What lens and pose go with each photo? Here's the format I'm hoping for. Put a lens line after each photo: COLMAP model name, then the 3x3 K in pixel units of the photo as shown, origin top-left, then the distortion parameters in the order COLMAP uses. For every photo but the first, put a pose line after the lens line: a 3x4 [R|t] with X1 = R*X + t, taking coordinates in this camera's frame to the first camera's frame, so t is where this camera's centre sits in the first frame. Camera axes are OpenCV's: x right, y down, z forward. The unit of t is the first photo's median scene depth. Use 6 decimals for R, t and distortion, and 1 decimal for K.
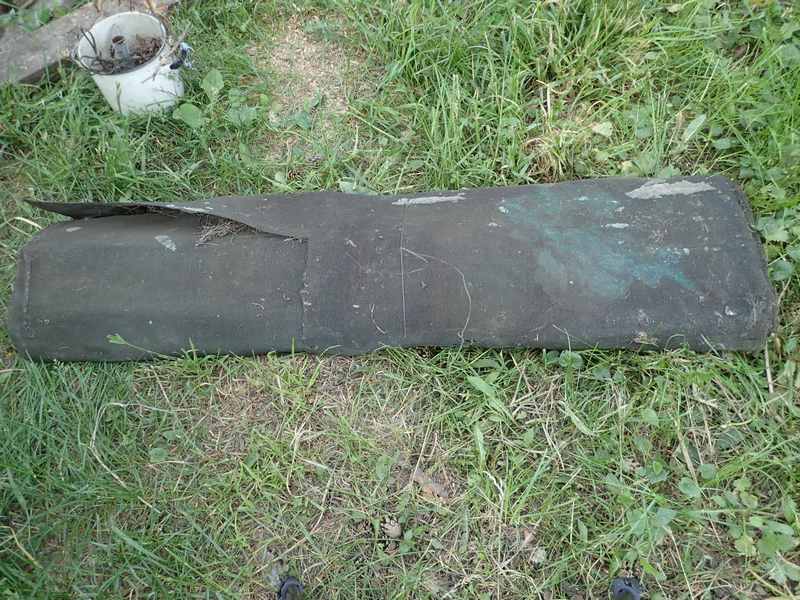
lens RADIAL K [[585.8, 0, 403.2], [0, 585.8, 302.5], [0, 0, 1]] dist [-0.002393, -0.003645]
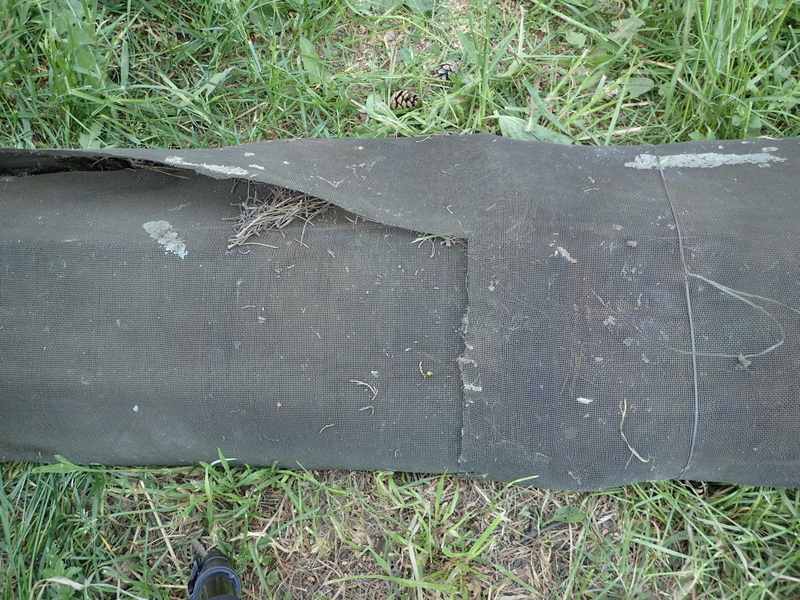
lens RADIAL K [[585.8, 0, 395.9], [0, 585.8, 298.0], [0, 0, 1]] dist [-0.002393, -0.003645]
pose [[0.999418, 0.030942, -0.014362, -0.201356], [-0.029317, 0.994340, 0.102118, -0.103685], [0.017441, -0.101637, 0.994669, 0.503194]]
